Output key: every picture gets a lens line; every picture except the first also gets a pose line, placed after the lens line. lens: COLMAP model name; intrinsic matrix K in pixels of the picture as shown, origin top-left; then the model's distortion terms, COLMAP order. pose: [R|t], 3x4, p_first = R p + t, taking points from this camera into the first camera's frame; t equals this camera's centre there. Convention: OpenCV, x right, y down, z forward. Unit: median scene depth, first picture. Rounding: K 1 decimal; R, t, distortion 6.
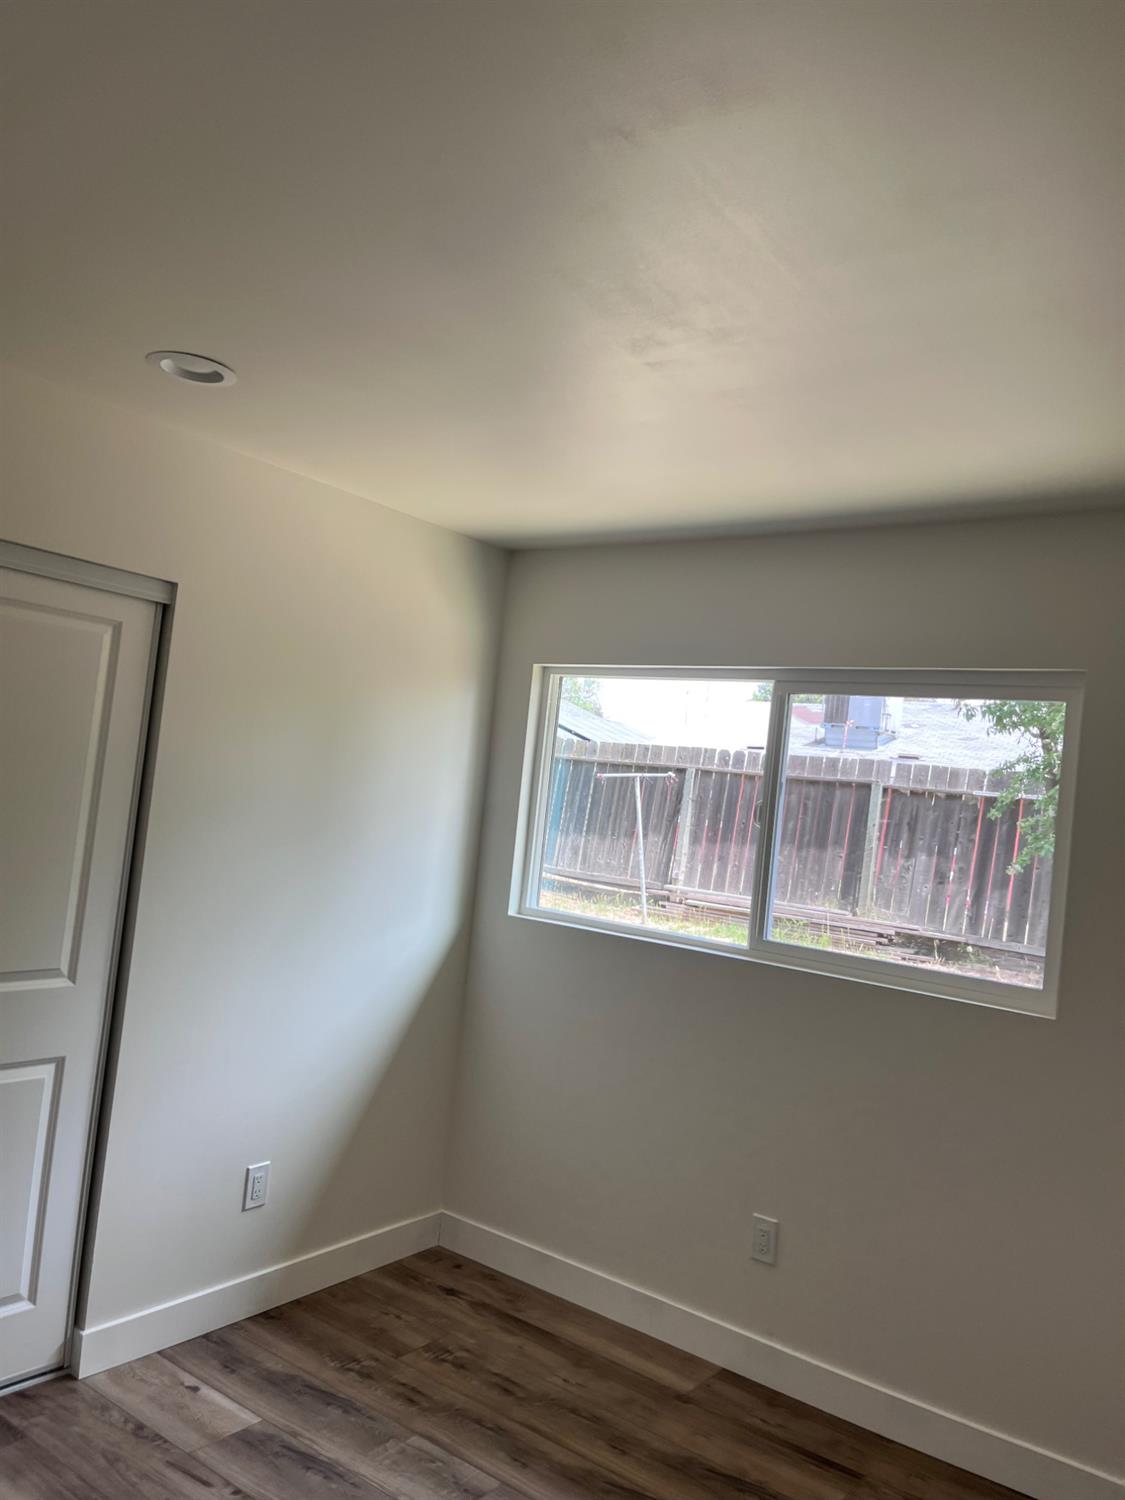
lens RADIAL K [[1139.7, 0, 563.4], [0, 1139.7, 754.7], [0, 0, 1]] dist [0.021379, -0.045006]
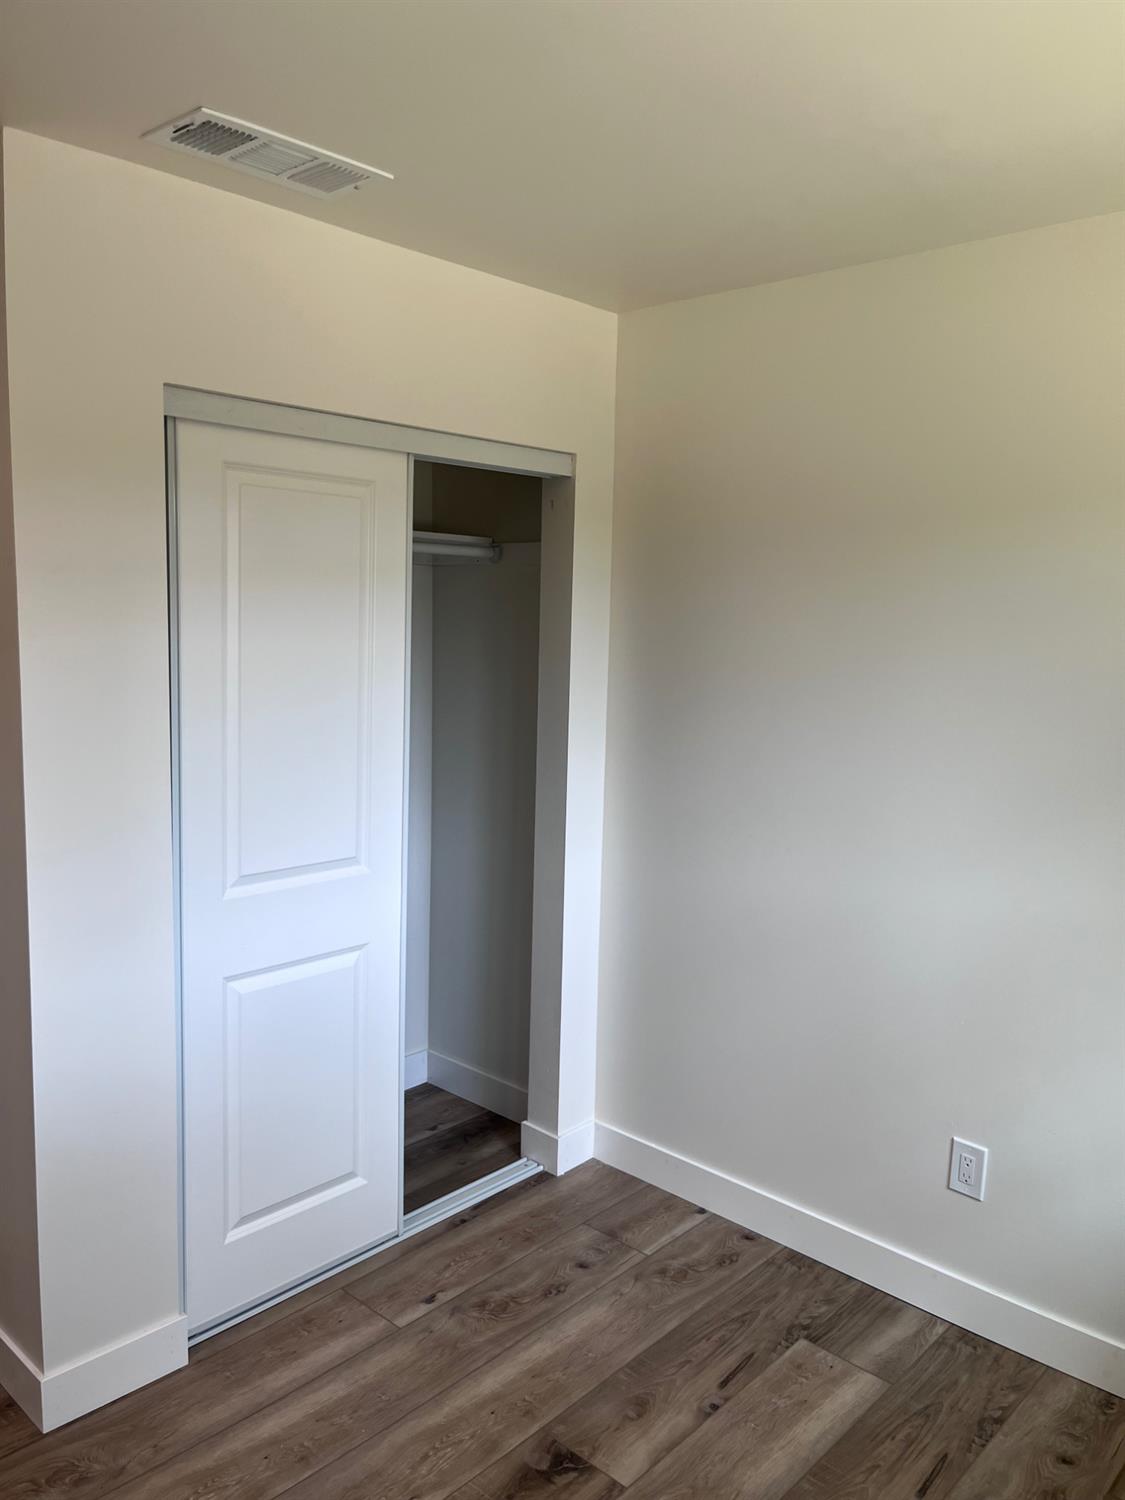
lens RADIAL K [[1139.7, 0, 562.2], [0, 1139.7, 755.5], [0, 0, 1]] dist [0.021379, -0.045006]
pose [[-0.083938, 0.049922, -0.995220, 0.569033], [-0.038943, 0.997817, 0.053337, 0.076877], [0.995710, 0.043234, -0.081810, 0.872214]]
